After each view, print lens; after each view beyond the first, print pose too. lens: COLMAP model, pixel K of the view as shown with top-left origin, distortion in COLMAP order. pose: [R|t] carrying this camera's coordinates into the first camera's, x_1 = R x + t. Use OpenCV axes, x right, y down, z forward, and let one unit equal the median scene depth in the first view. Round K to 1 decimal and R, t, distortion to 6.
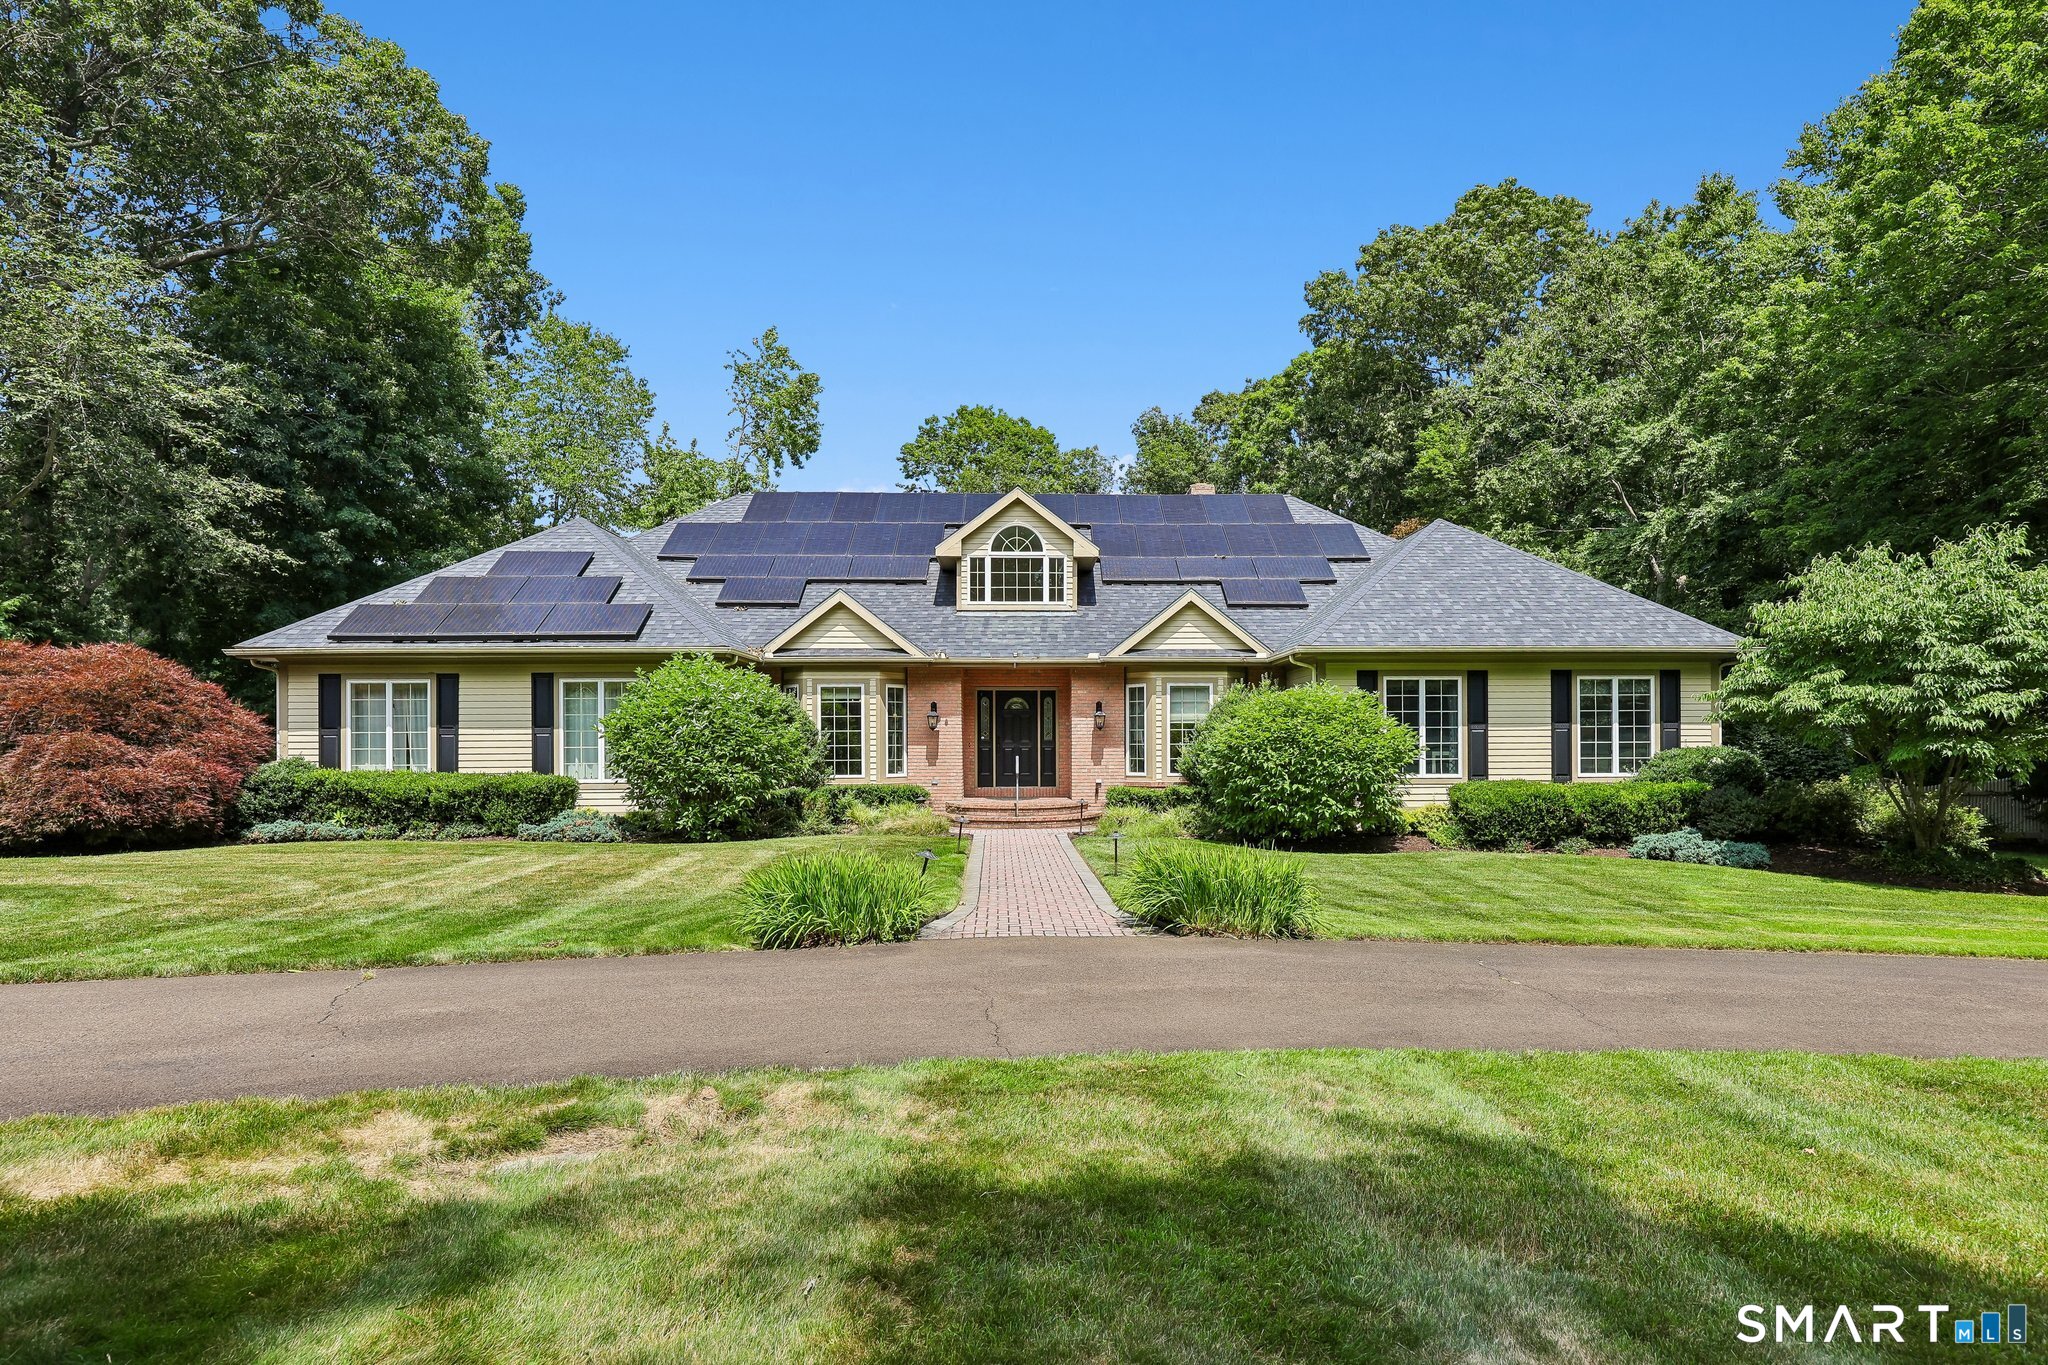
lens RADIAL K [[1069.4, 0, 1045.5], [0, 1069.4, 738.4], [0, 0, 1]] dist [0.000197, 0.000838]
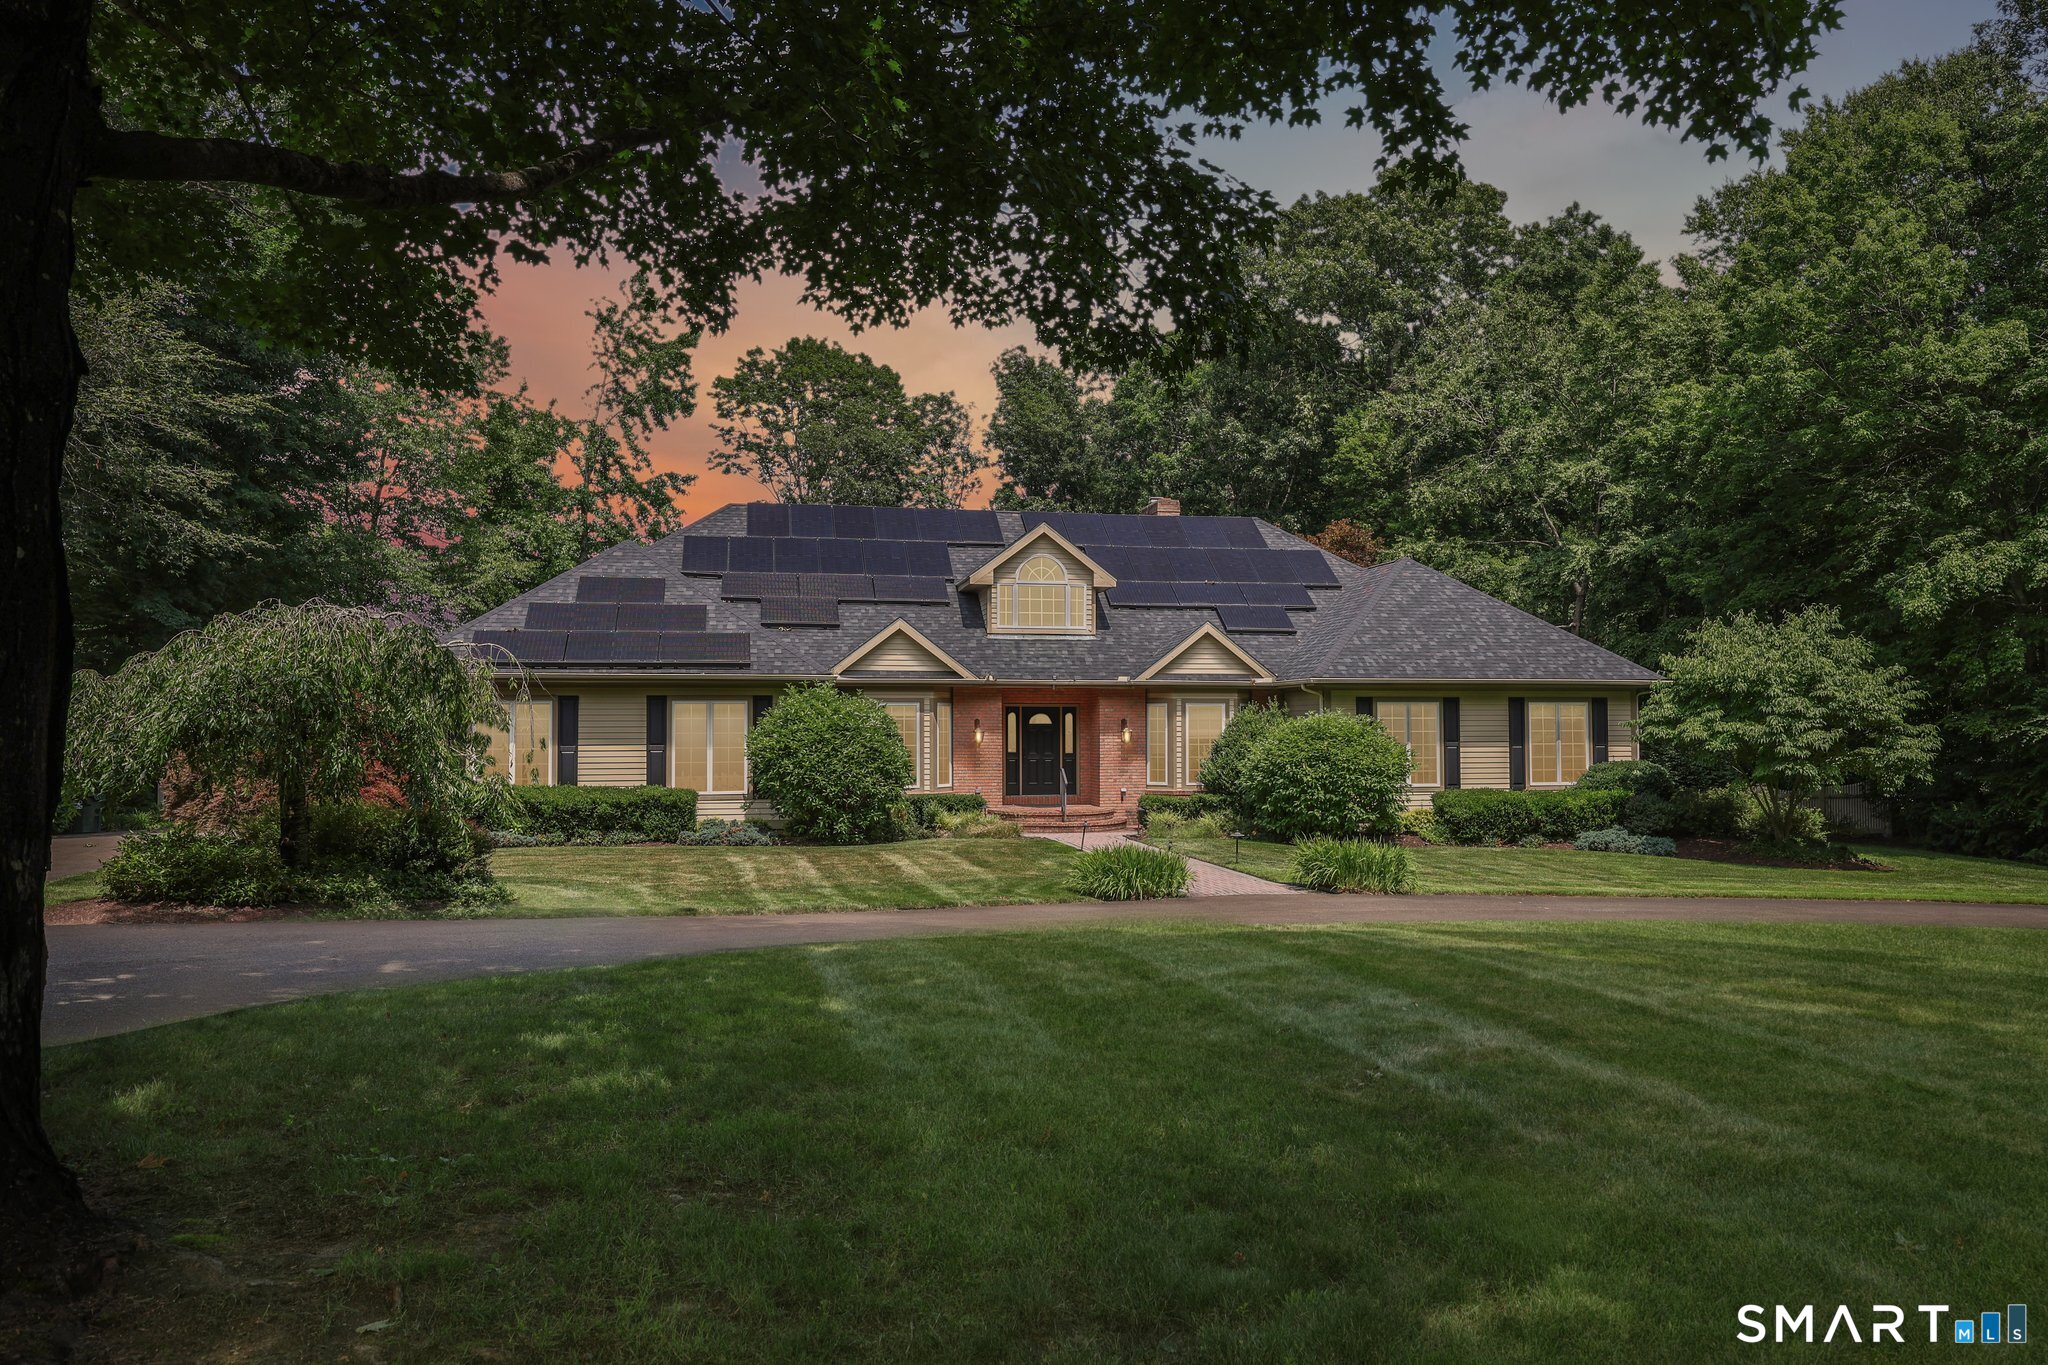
lens RADIAL K [[1320.9, 0, 1024.0], [0, 1320.9, 682.5], [0, 0, 1]] dist [-0.003271, -0.001647]
pose [[0.991191, 0.006028, 0.132303, -0.263923], [-0.001634, 0.999444, -0.033298, -0.029030], [-0.132430, 0.032789, 0.990650, -0.401801]]
